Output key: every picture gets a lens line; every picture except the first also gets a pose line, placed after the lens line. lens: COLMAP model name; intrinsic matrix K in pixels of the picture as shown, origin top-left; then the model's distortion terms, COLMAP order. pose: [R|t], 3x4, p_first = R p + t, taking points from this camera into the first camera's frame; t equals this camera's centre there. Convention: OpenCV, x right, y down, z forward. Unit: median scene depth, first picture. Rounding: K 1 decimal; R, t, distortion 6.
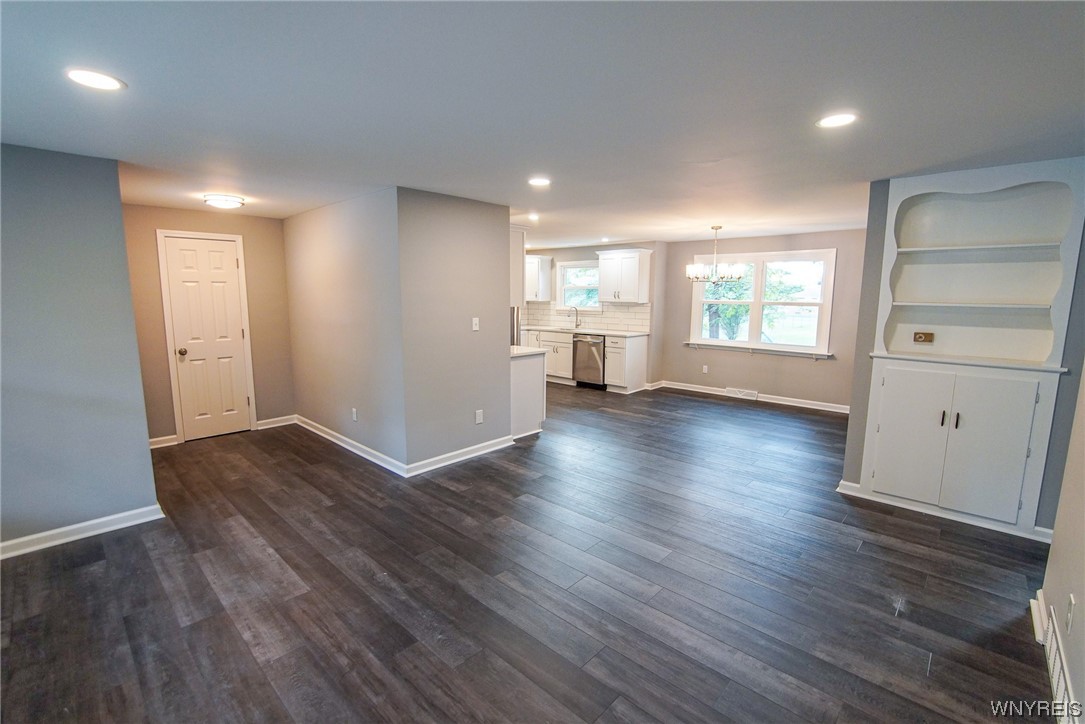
lens RADIAL K [[480.6, 0, 540.3], [0, 480.6, 362.3], [0, 0, 1]] dist [-0.036782, 0.008908]
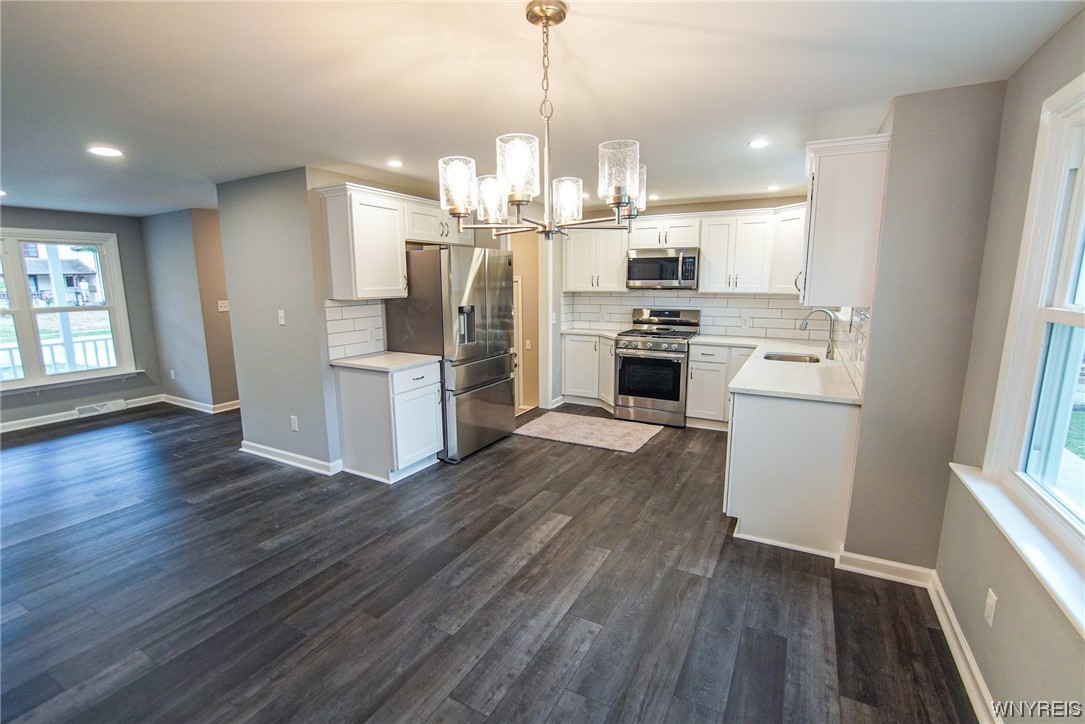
lens RADIAL K [[480.6, 0, 540.3], [0, 480.6, 362.3], [0, 0, 1]] dist [-0.036782, 0.008908]
pose [[0.249429, 0.158505, -0.955333, 0.745149], [-0.131783, 0.982892, 0.128670, -0.156250], [0.959384, 0.093803, 0.266050, 1.113200]]
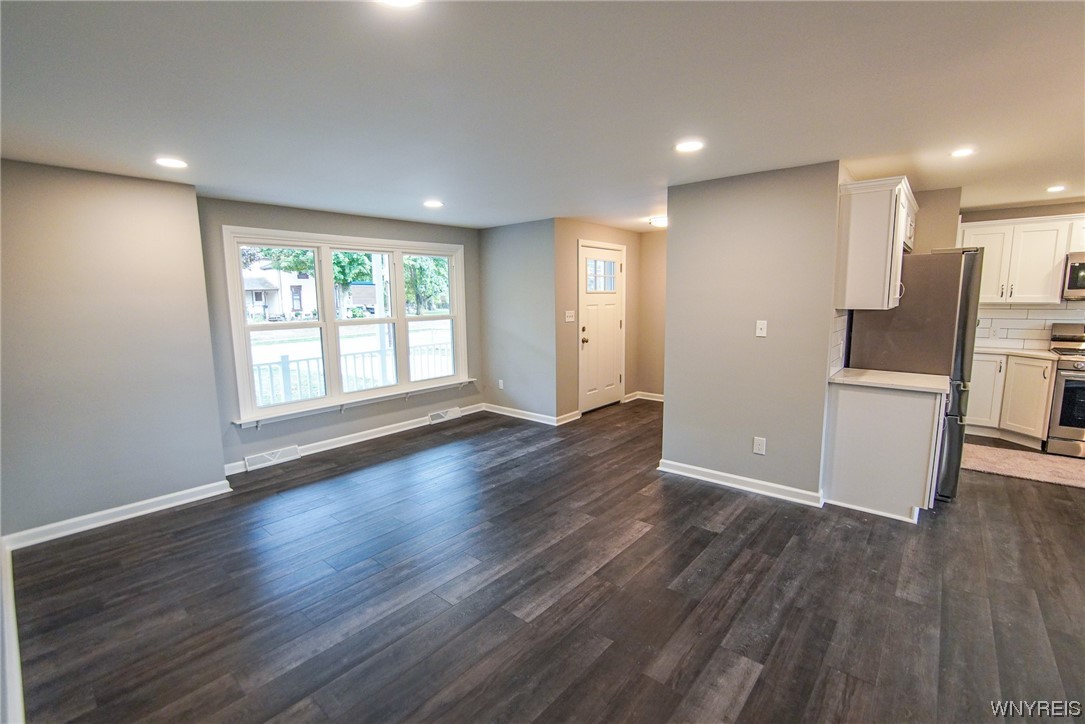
lens RADIAL K [[480.6, 0, 540.3], [0, 480.6, 362.3], [0, 0, 1]] dist [-0.036782, 0.008908]
pose [[0.043688, 0.133307, -0.990111, 0.577303], [-0.130869, 0.983281, 0.126613, -0.069203], [0.990437, 0.124043, 0.060404, 0.540810]]
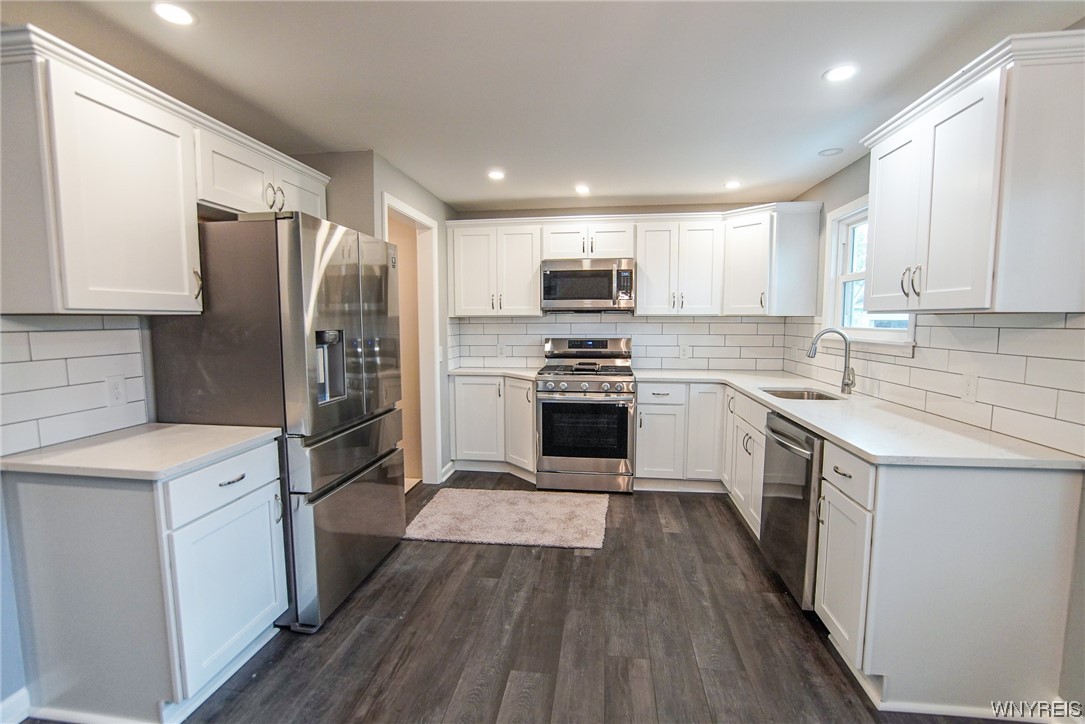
lens RADIAL K [[480.6, 0, 540.3], [0, 480.6, 362.3], [0, 0, 1]] dist [-0.036782, 0.008908]
pose [[0.579653, 0.068236, -0.812001, 0.389960], [-0.110940, 0.993818, 0.004319, -0.123368], [0.807276, 0.087580, 0.583640, 1.104241]]
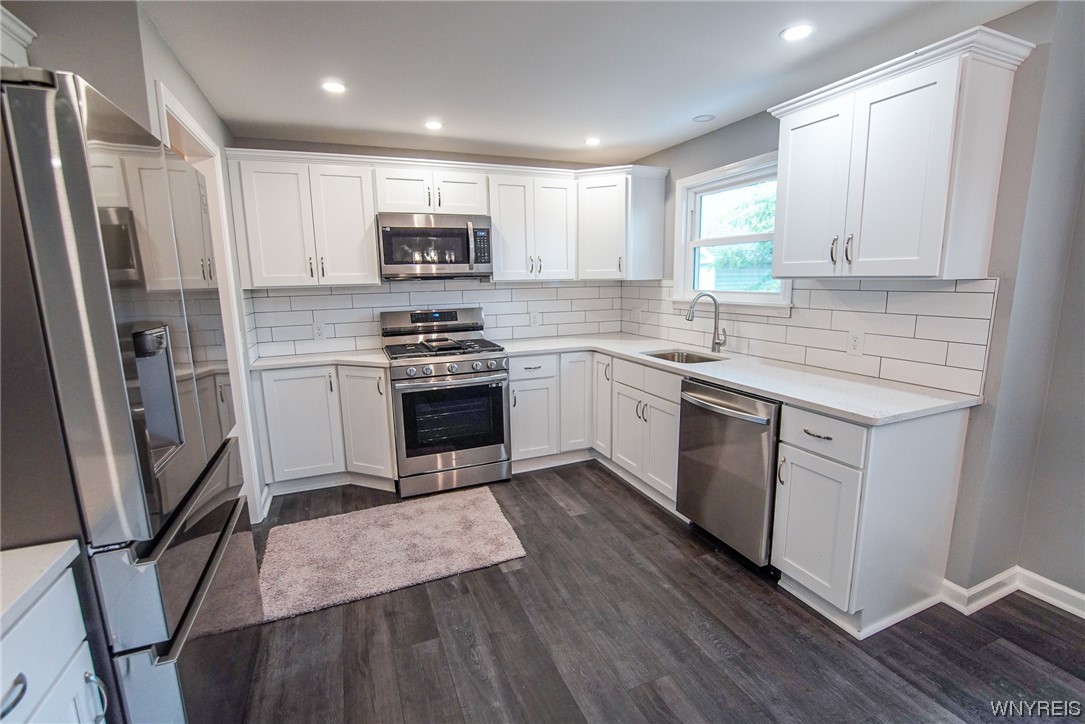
lens RADIAL K [[480.6, 0, 540.3], [0, 480.6, 362.3], [0, 0, 1]] dist [-0.036782, 0.008908]
pose [[0.909529, 0.052292, -0.412337, 0.185298], [-0.037928, 0.998357, 0.042950, -0.129704], [0.413906, -0.023426, 0.910018, 1.074531]]
